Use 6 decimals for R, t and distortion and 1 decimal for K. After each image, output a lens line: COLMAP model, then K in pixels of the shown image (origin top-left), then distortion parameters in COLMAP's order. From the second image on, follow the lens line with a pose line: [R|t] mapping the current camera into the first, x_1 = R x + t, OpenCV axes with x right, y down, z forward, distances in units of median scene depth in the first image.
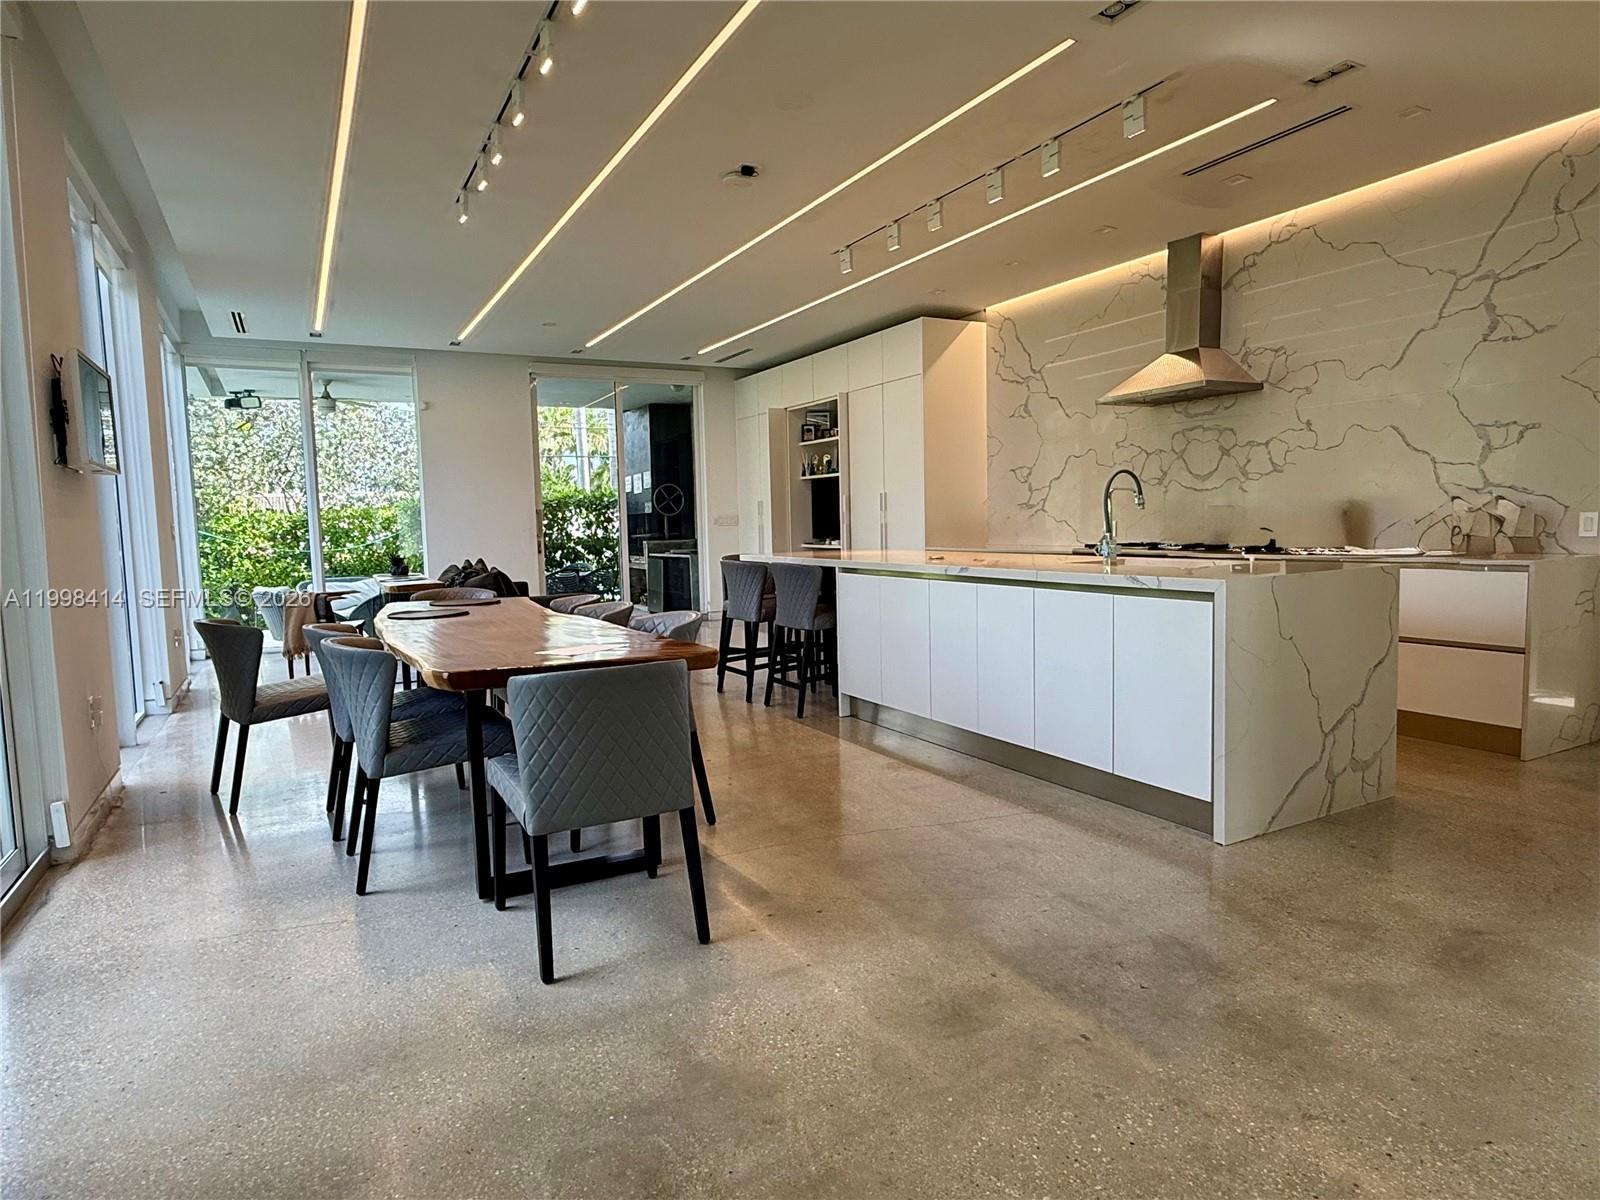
lens RADIAL K [[925.1, 0, 800.0], [0, 925.1, 600.0], [0, 0, 1]] dist [0.006184, 0.001164]
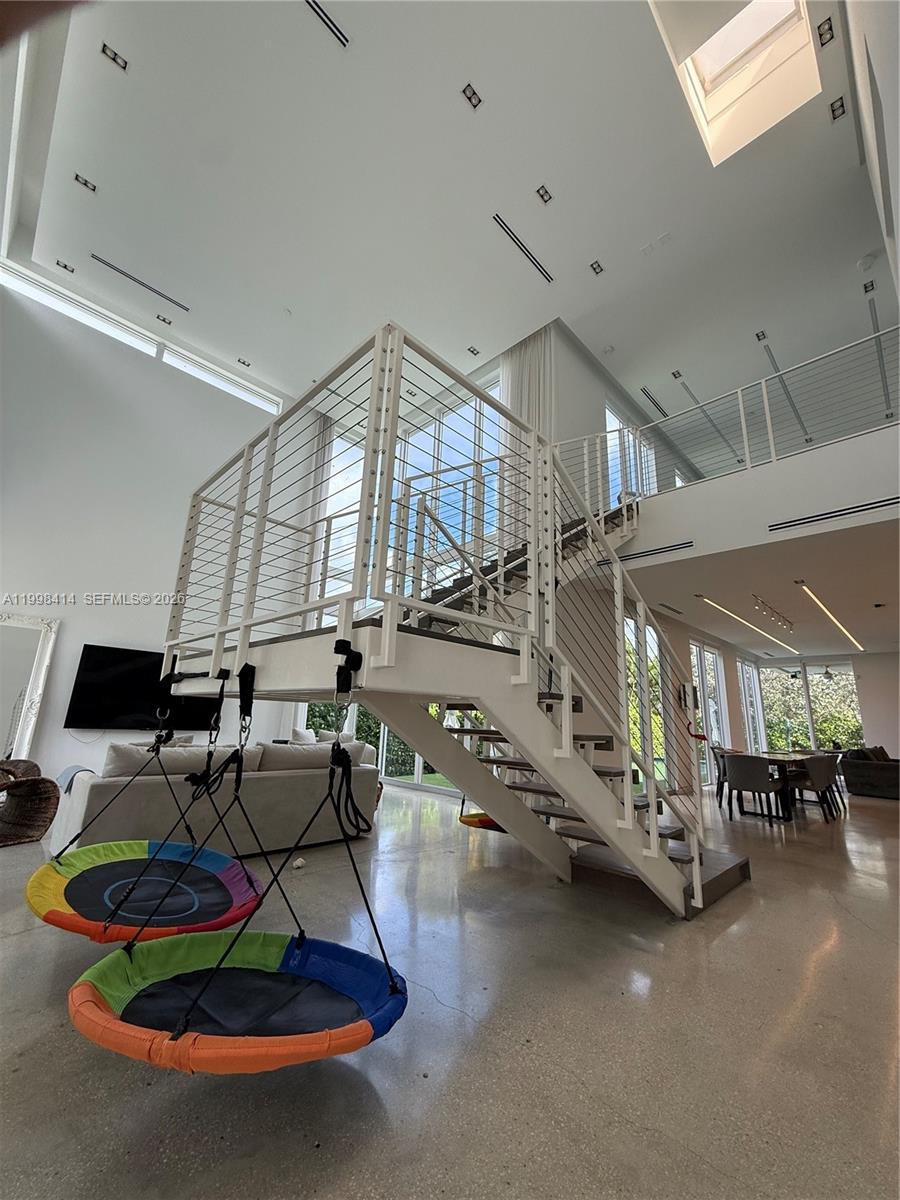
lens RADIAL K [[476.1, 0, 450.0], [0, 476.1, 600.0], [0, 0, 1]] dist [0.000289, 0.000082]
pose [[0.287868, -0.192879, -0.938046, 0.680187], [-0.127954, 0.962980, -0.237273, 0.028795], [0.949084, 0.188330, 0.252532, -0.466694]]
